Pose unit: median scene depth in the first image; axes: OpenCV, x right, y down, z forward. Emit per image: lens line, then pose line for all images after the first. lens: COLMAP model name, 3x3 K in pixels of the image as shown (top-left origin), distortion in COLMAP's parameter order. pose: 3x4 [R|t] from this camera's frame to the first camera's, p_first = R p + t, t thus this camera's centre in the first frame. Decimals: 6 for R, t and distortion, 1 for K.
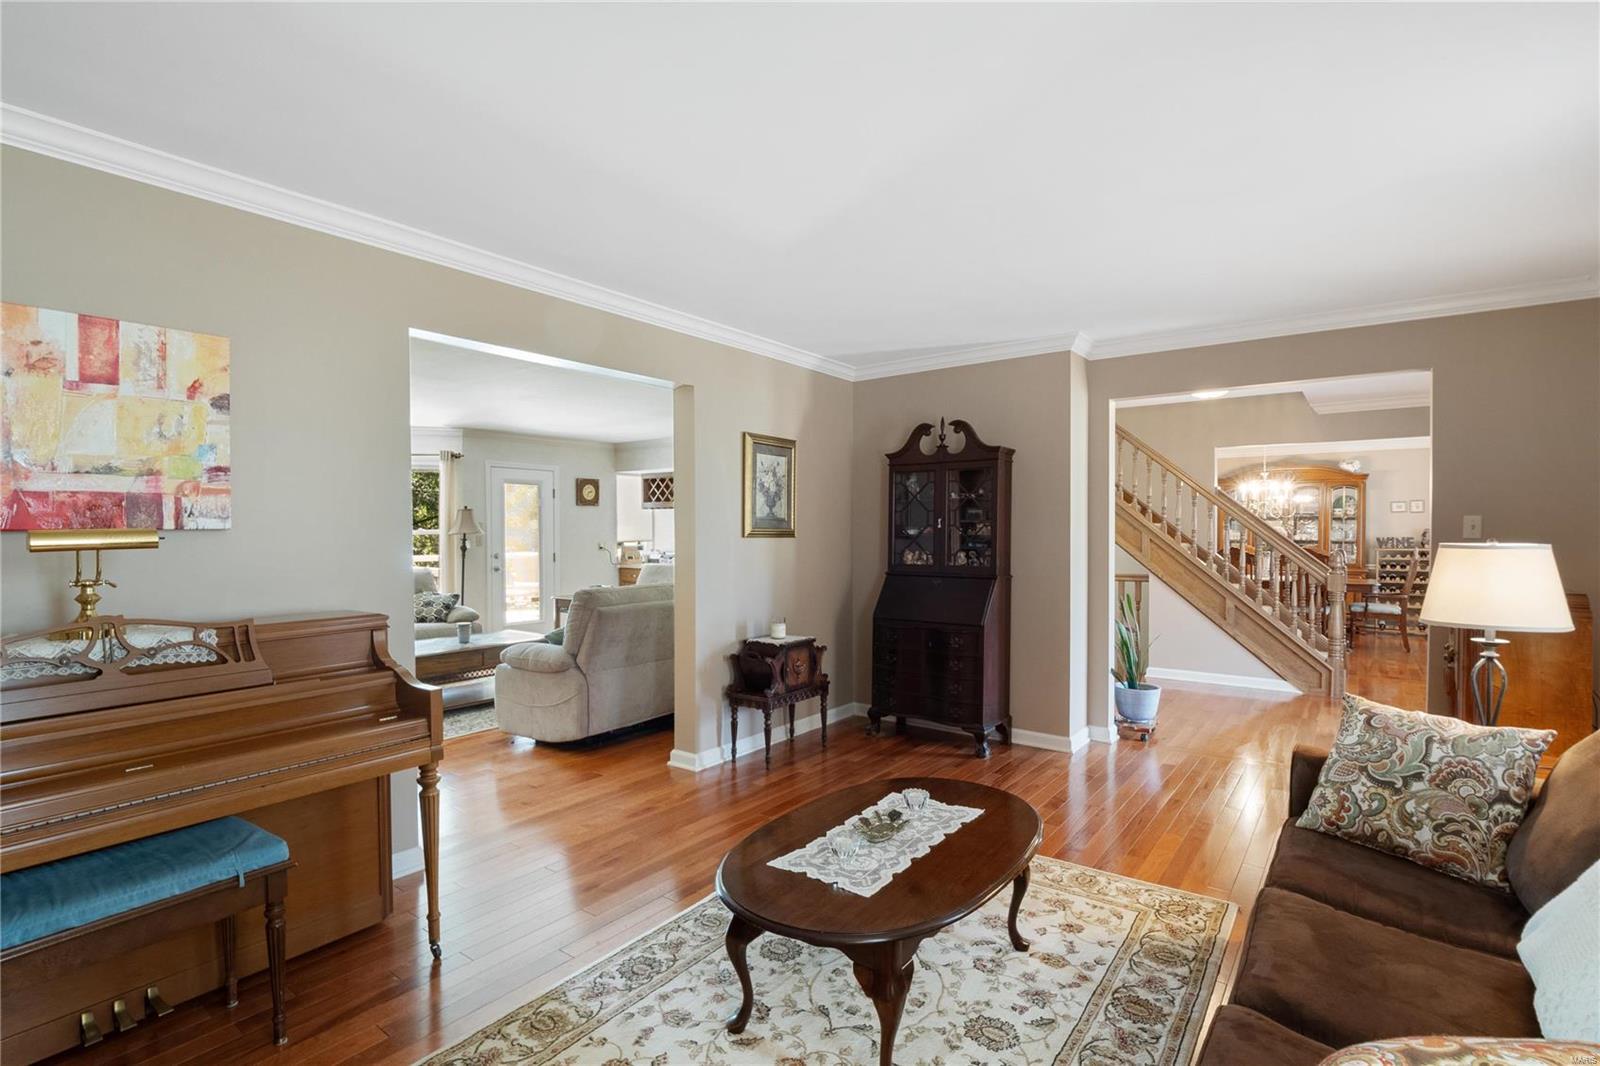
lens RADIAL K [[772.8, 0, 800.1], [0, 772.8, 536.3], [0, 0, 1]] dist [-0.007722, -0.002201]
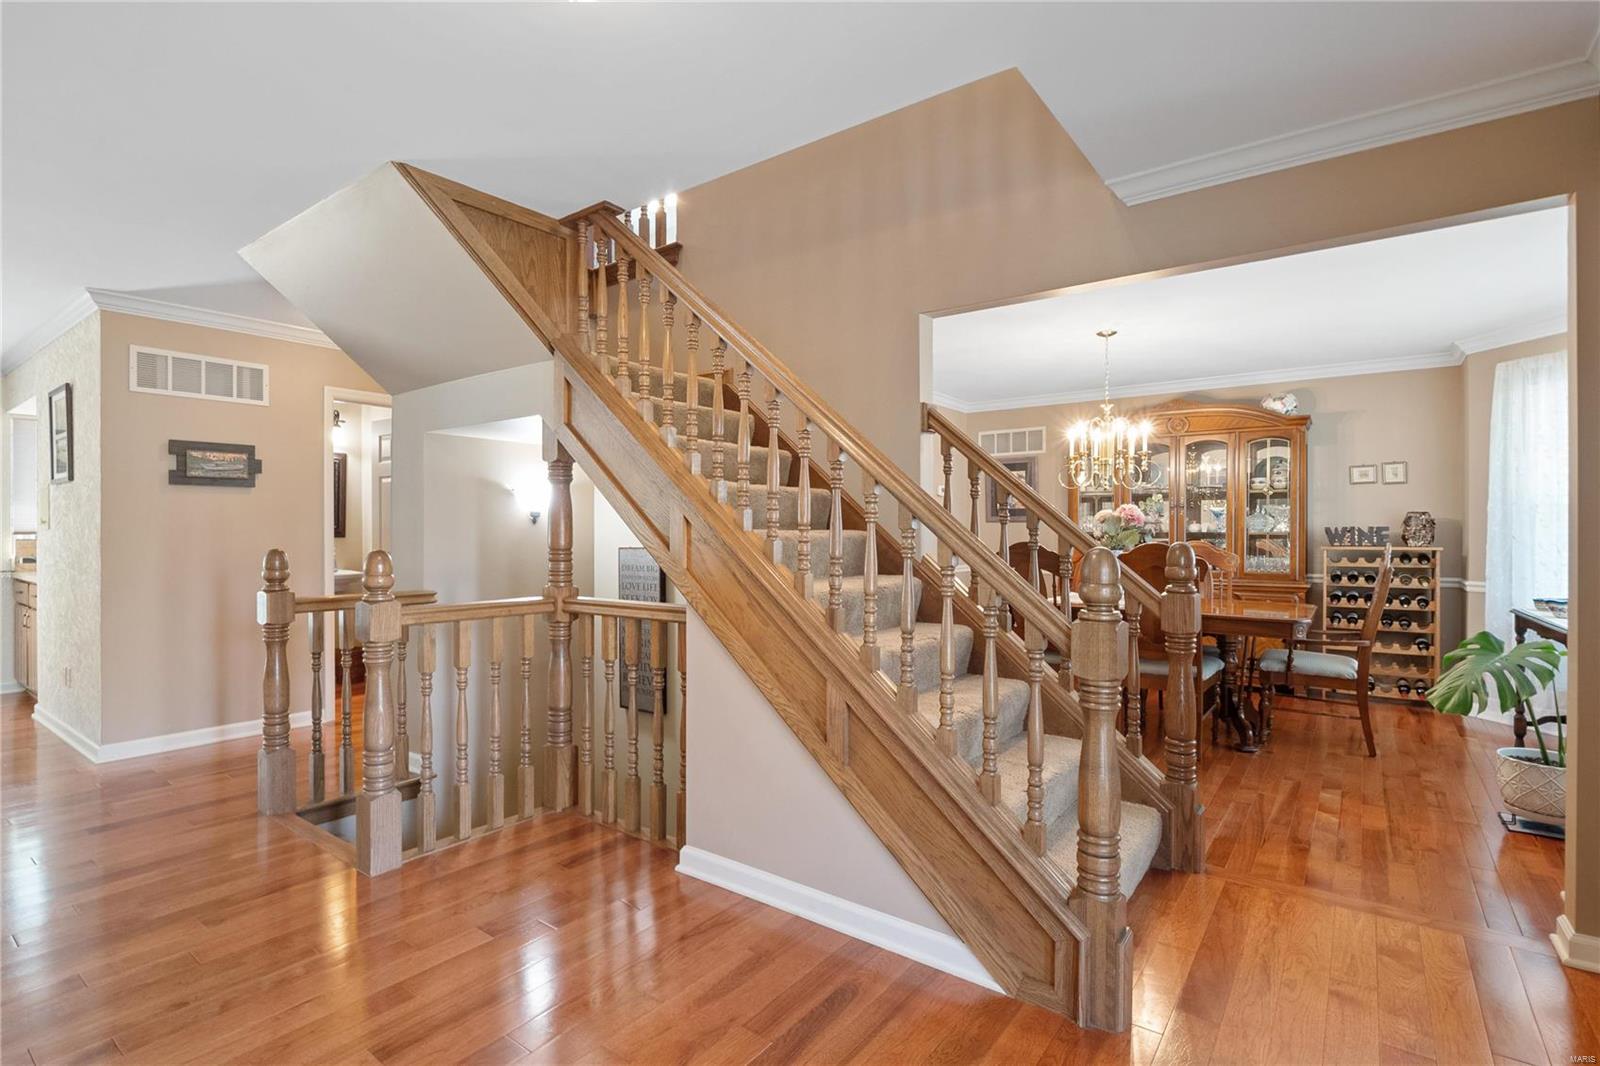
lens RADIAL K [[772.8, 0, 799.9], [0, 772.8, 537.0], [0, 0, 1]] dist [-0.007722, -0.002201]
pose [[0.999986, 0.001398, 0.005136, 0.358959], [-0.001387, 0.999996, -0.002259, 0.010399], [-0.005139, 0.002252, 0.999984, 0.431902]]
